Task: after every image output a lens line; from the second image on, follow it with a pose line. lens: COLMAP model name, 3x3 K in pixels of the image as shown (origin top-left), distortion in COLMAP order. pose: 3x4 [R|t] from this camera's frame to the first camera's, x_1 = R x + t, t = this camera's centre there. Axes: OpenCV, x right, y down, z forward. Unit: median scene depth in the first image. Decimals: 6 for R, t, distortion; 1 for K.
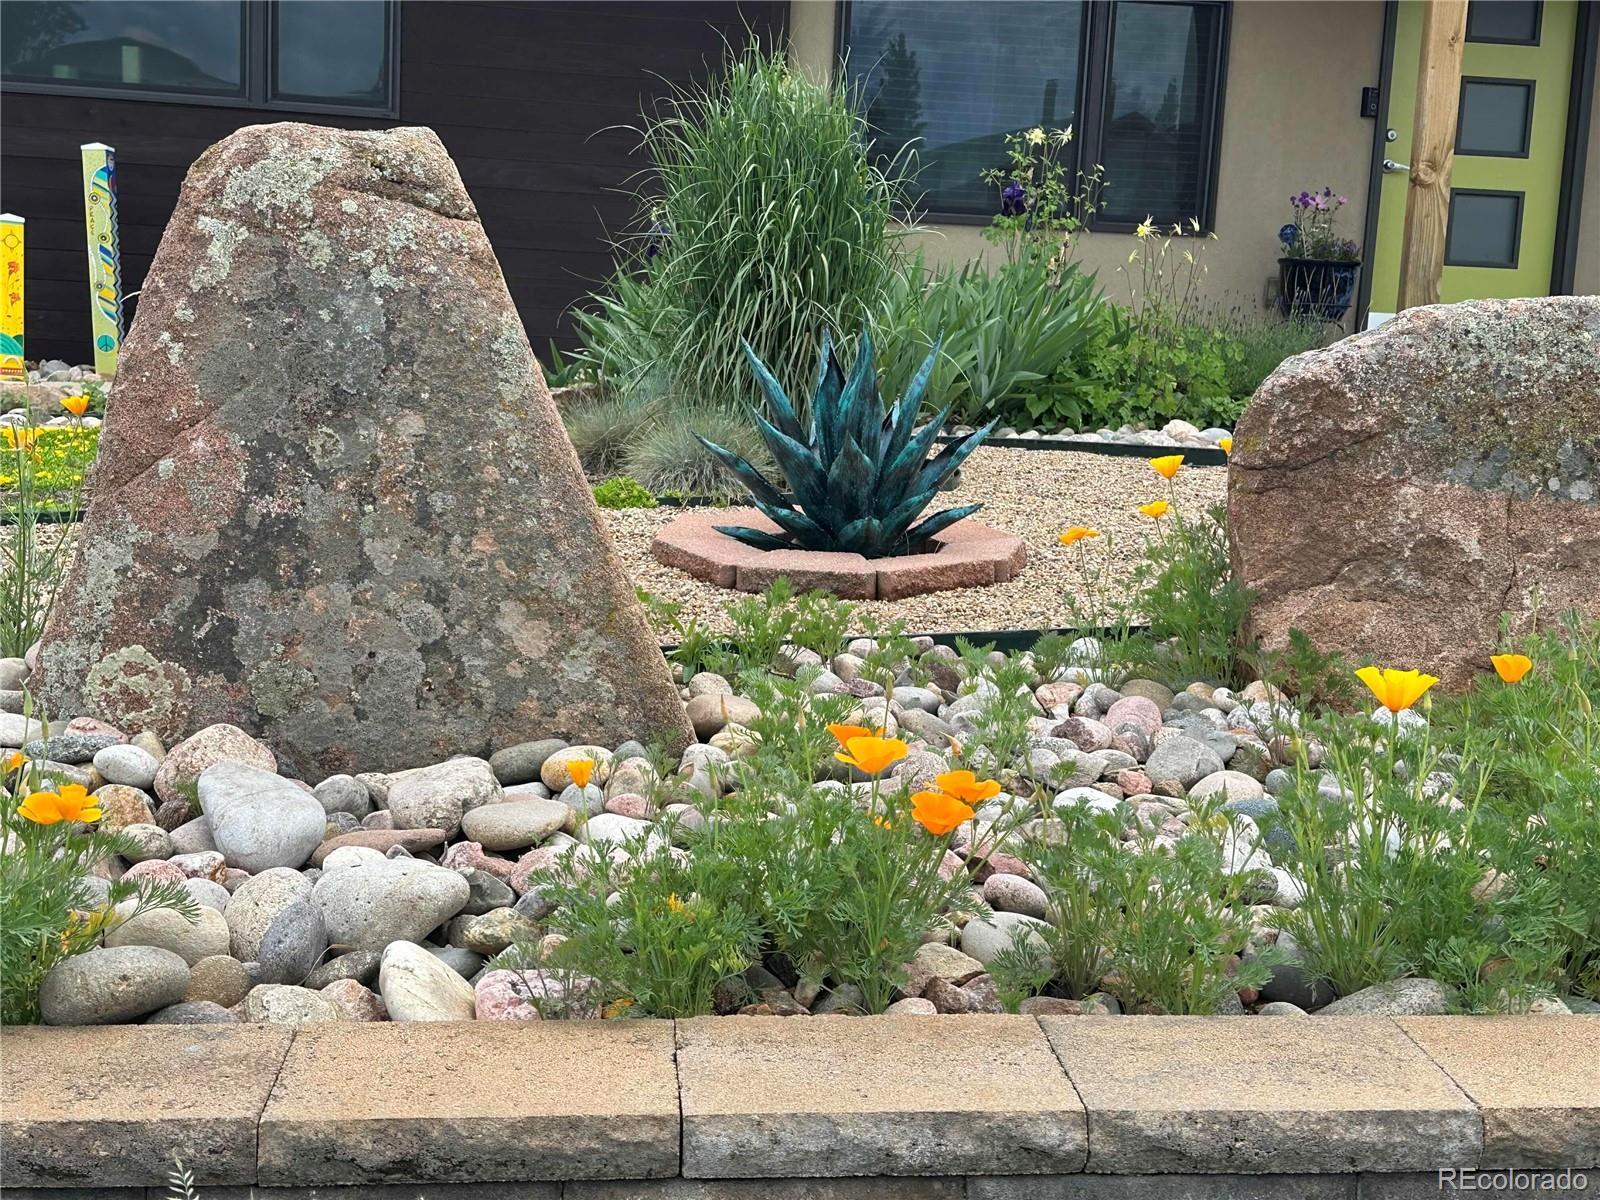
lens RADIAL K [[1972.6, 0, 793.6], [0, 1972.6, 602.5], [0, 0, 1]] dist [0.179364, 0.000000]
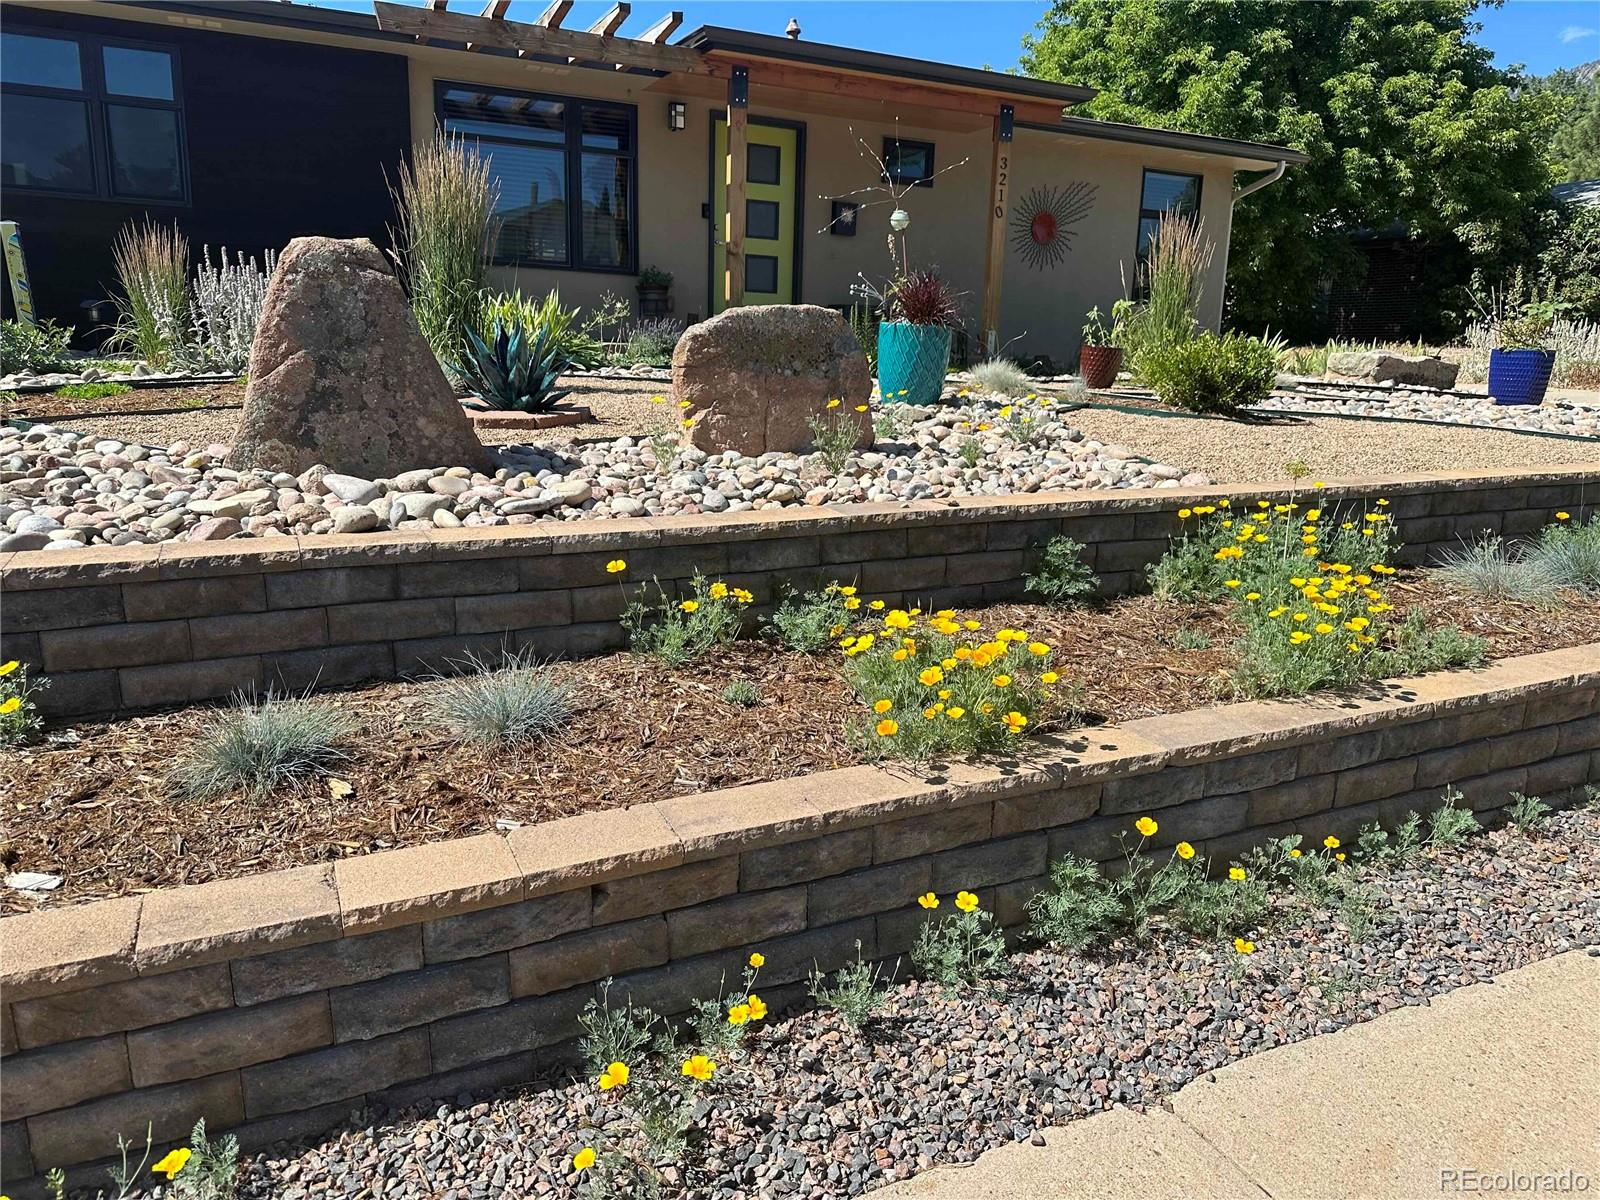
lens RADIAL K [[1116.1, 0, 805.6], [0, 1116.1, 602.5], [0, 0, 1]] dist [0.006856, -0.003891]
pose [[0.937183, -0.091558, 0.336609, -0.187877], [0.055623, 0.991818, 0.114909, 0.105720], [-0.344376, -0.088967, 0.934607, -0.636507]]
